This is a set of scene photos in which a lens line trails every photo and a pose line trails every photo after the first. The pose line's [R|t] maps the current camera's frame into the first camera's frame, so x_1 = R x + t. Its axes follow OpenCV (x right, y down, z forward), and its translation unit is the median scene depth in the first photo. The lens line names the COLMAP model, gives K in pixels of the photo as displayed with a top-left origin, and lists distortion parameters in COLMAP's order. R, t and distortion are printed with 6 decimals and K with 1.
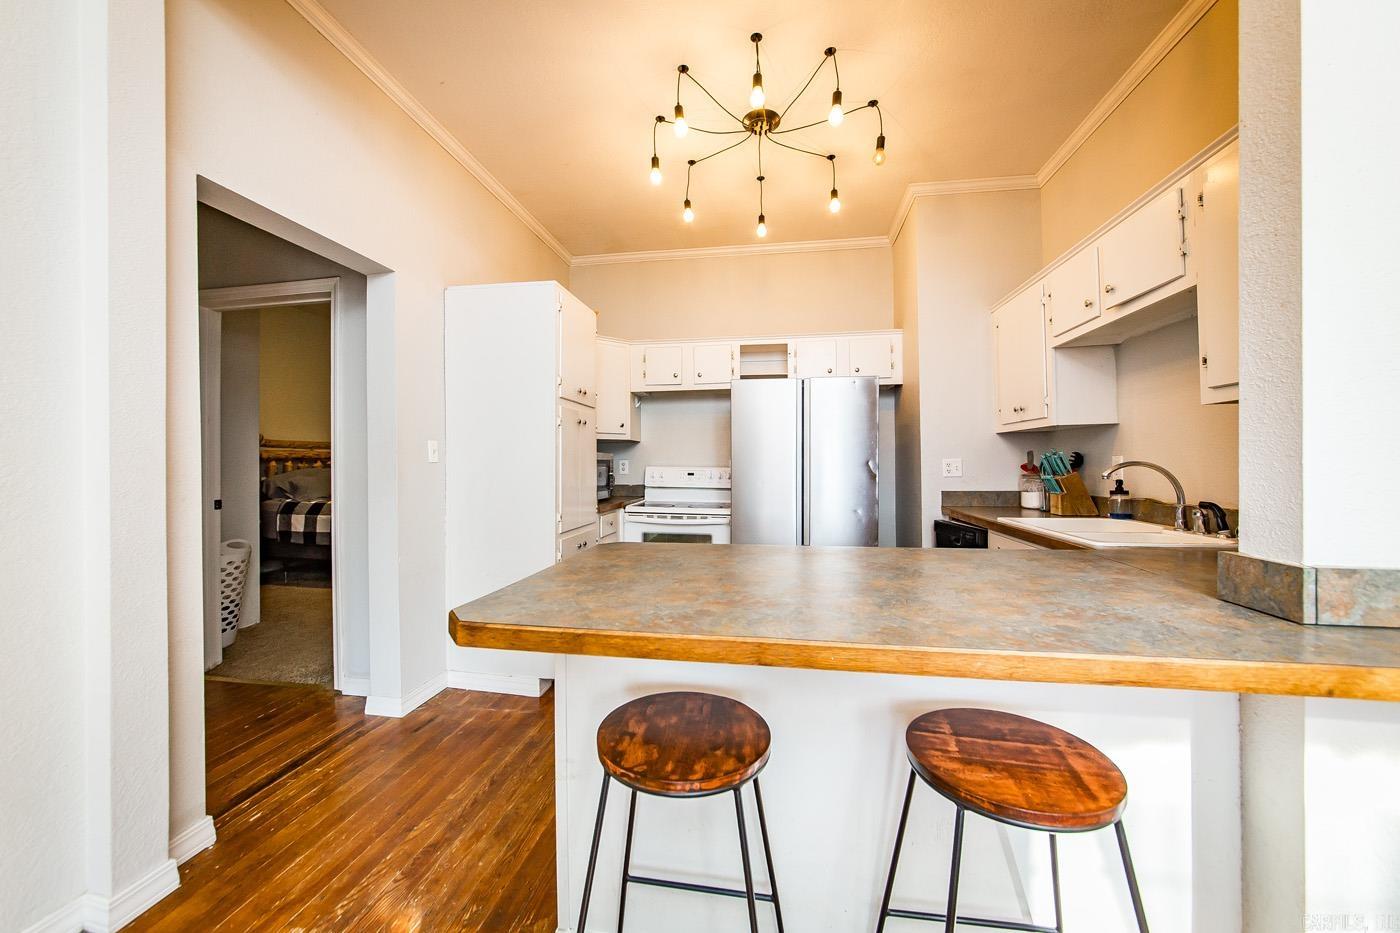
lens RADIAL K [[504.7, 0, 699.4], [0, 504.7, 461.1], [0, 0, 1]] dist [-0.009258, 0.000049]
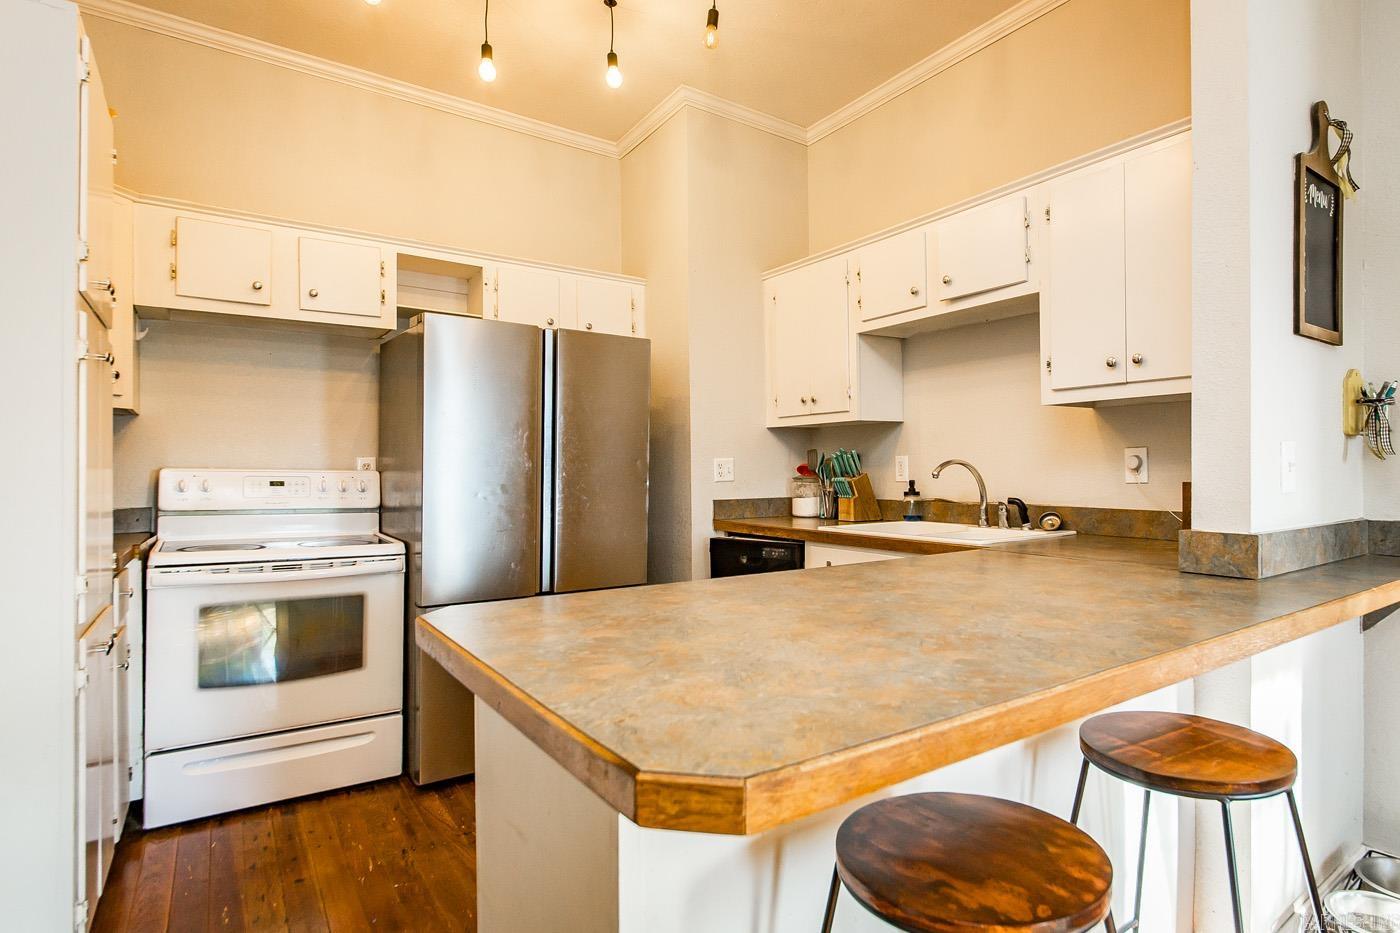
lens RADIAL K [[741.4, 0, 755.4], [0, 741.4, 469.3], [0, 0, 1]] dist [-0.004864, -0.000915]
pose [[0.701398, 0.004066, 0.712759, -0.320009], [-0.003019, 0.999992, -0.002733, 0.017637], [-0.712764, -0.000235, 0.701404, 0.186288]]
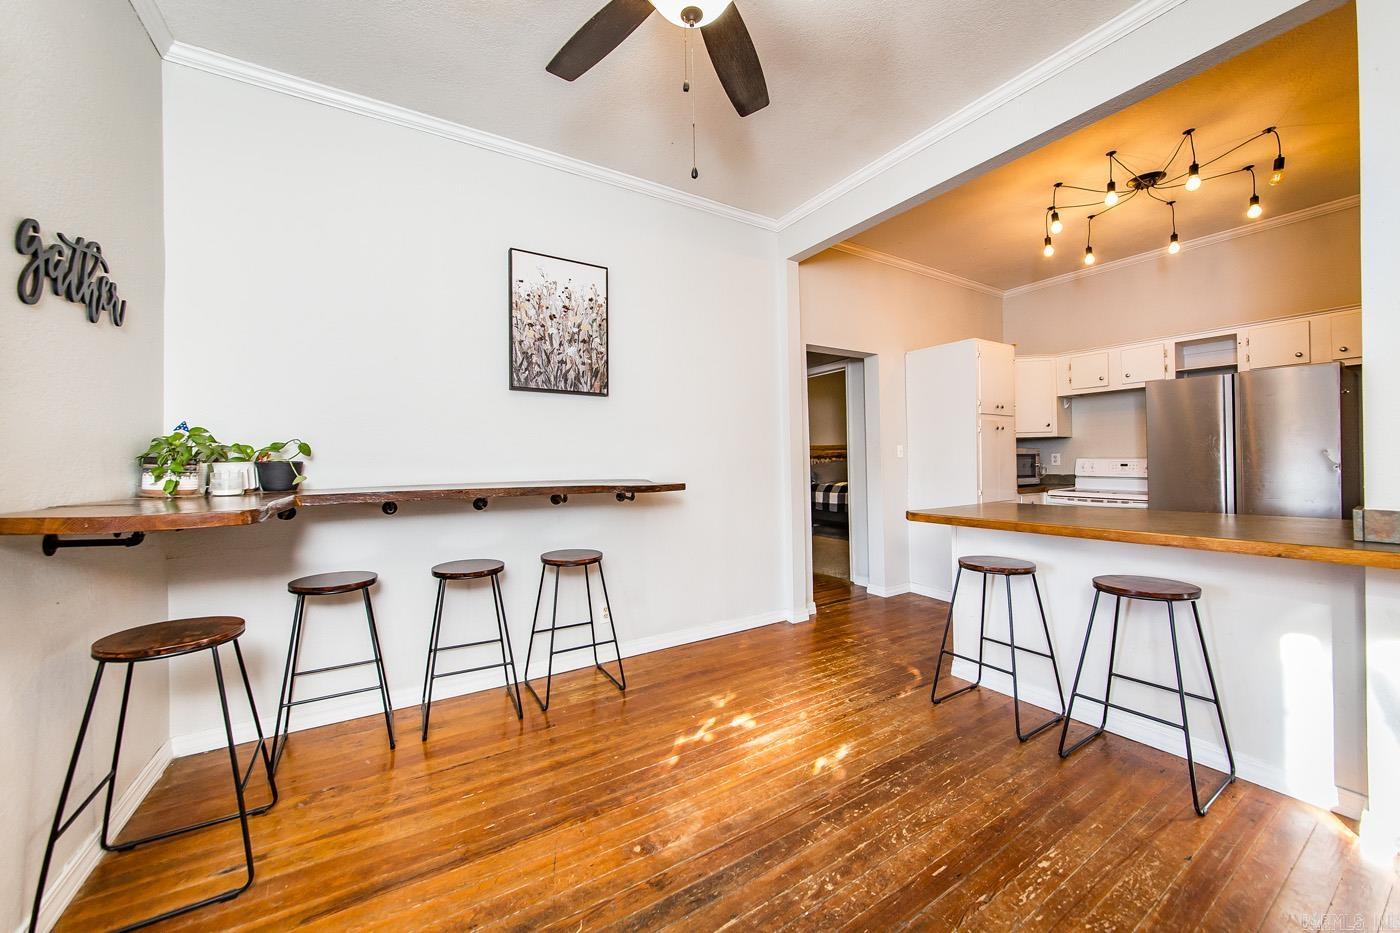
lens RADIAL K [[504.7, 0, 699.1], [0, 504.7, 463.4], [0, 0, 1]] dist [-0.009258, 0.000049]
pose [[0.645283, -0.003688, -0.763935, 0.330063], [0.015420, 0.999847, 0.008198, -0.001026], [0.763788, -0.017070, 0.645242, -0.616134]]
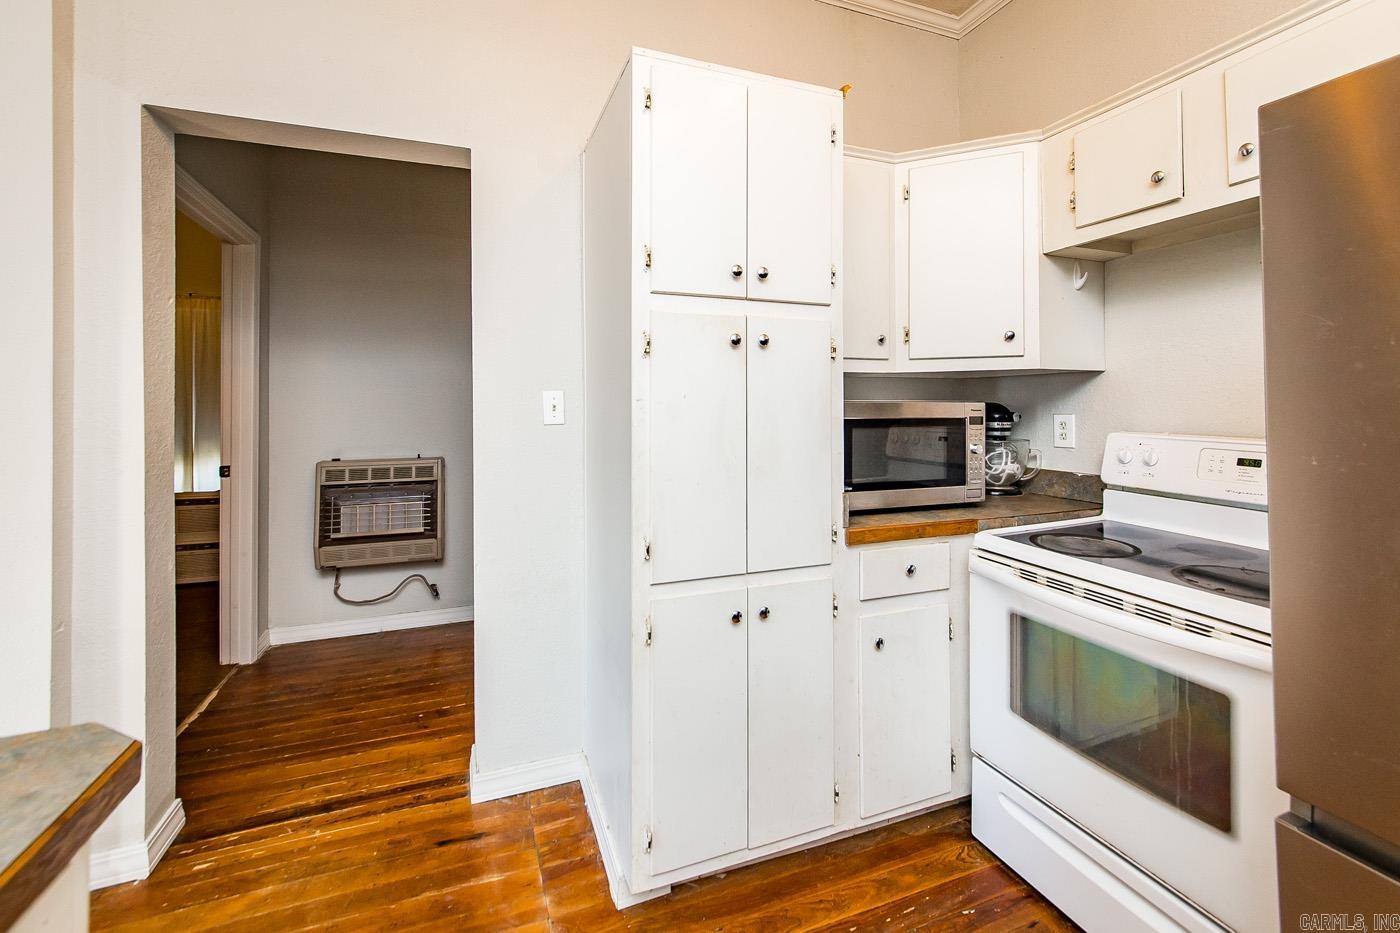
lens RADIAL K [[583.6, 0, 692.4], [0, 583.6, 396.2], [0, 0, 1]] dist [0.000294, -0.000127]
pose [[0.492795, -0.009481, -0.870094, 0.207758], [0.005643, 0.999954, -0.007700, -0.025430], [0.870127, -0.001115, 0.492826, 0.748774]]
